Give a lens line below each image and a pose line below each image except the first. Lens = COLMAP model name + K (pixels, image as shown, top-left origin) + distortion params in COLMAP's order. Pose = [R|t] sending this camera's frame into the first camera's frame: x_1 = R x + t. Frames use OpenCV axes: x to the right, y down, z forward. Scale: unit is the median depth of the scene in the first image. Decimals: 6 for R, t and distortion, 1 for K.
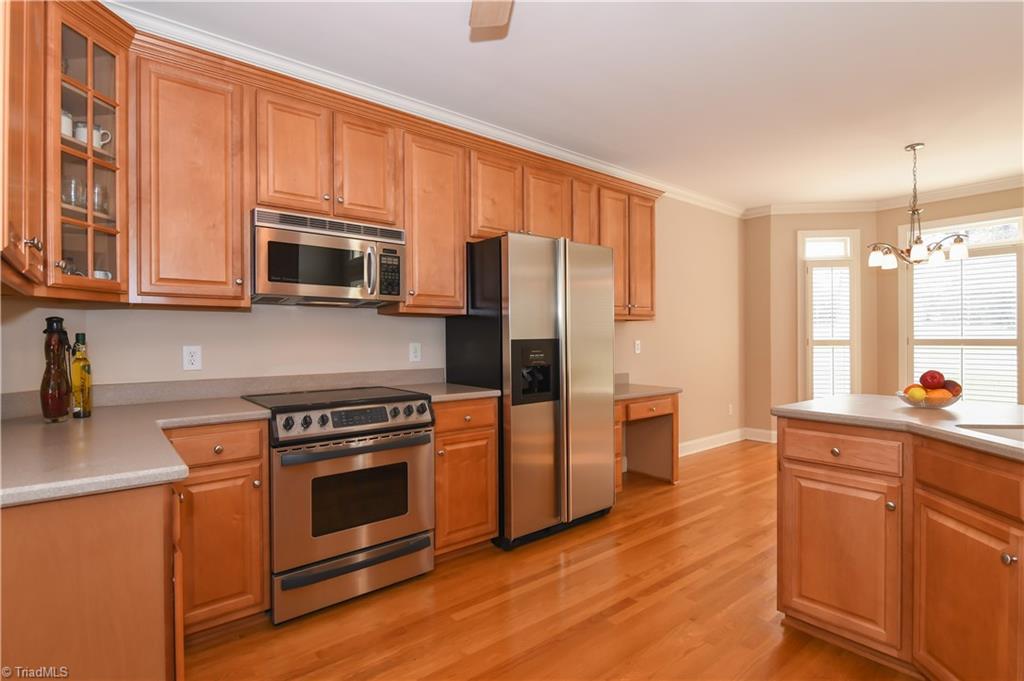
lens RADIAL K [[494.2, 0, 514.8], [0, 494.2, 344.2], [0, 0, 1]] dist [-0.004500, -0.003349]
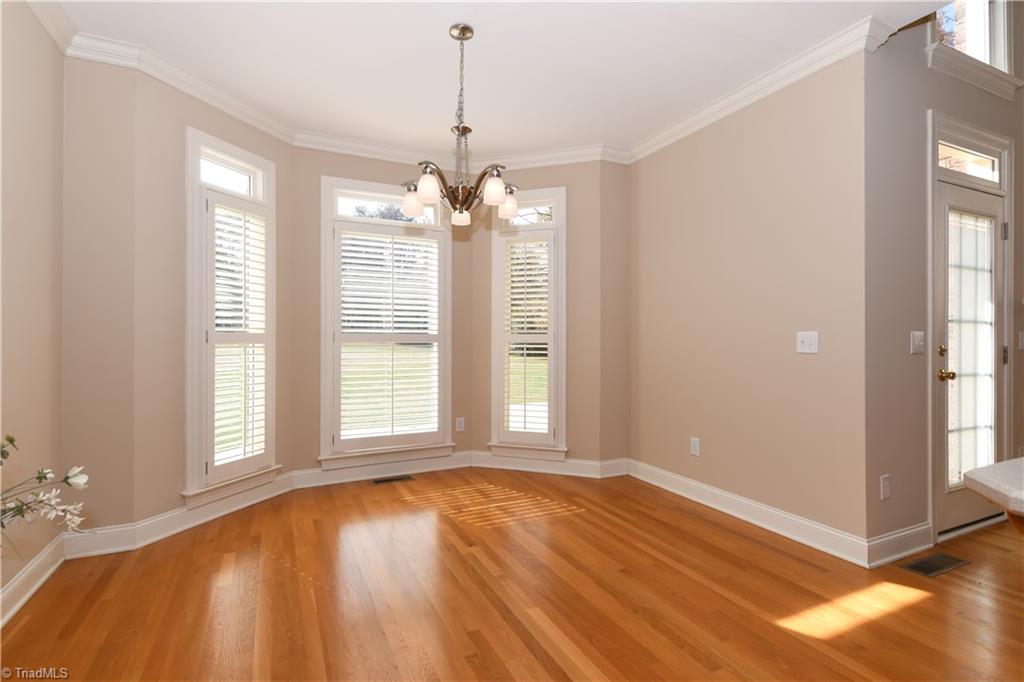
lens RADIAL K [[494.2, 0, 517.1], [0, 494.2, 332.8], [0, 0, 1]] dist [-0.004500, -0.003349]
pose [[0.220771, 0.020544, 0.975109, 0.195031], [0.003044, 0.999759, -0.021753, 0.007440], [-0.975321, 0.007771, 0.220655, 0.771942]]
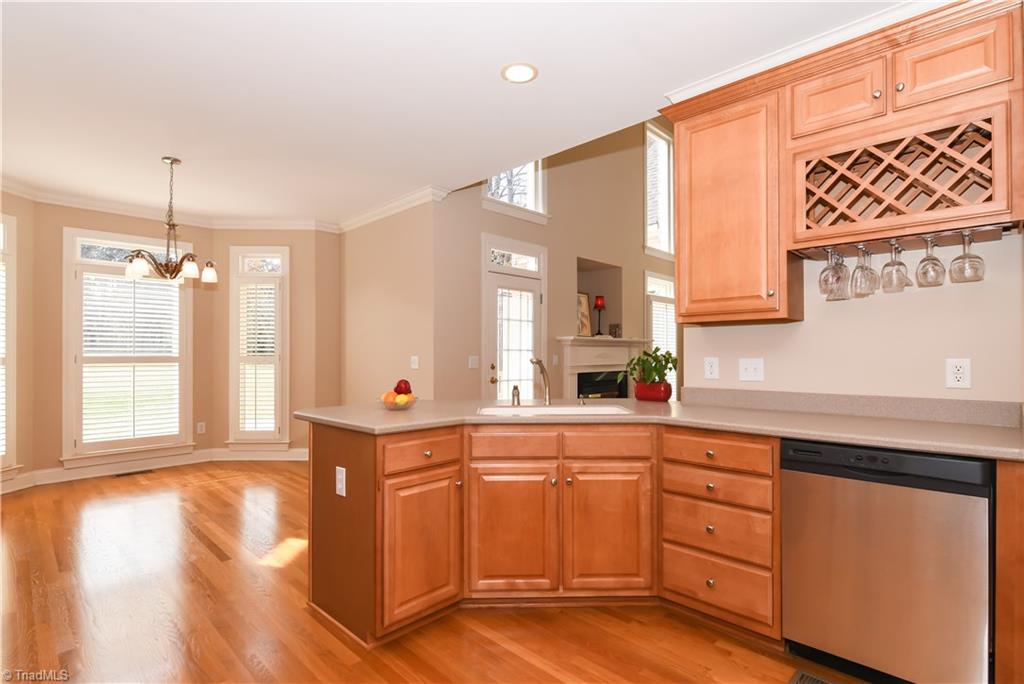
lens RADIAL K [[494.2, 0, 510.1], [0, 494.2, 349.8], [0, 0, 1]] dist [-0.004500, -0.003349]
pose [[-0.115571, 0.018664, 0.993124, -0.236299], [0.006271, 0.999817, -0.018060, -0.001171], [-0.993279, 0.004140, -0.115667, 0.434422]]
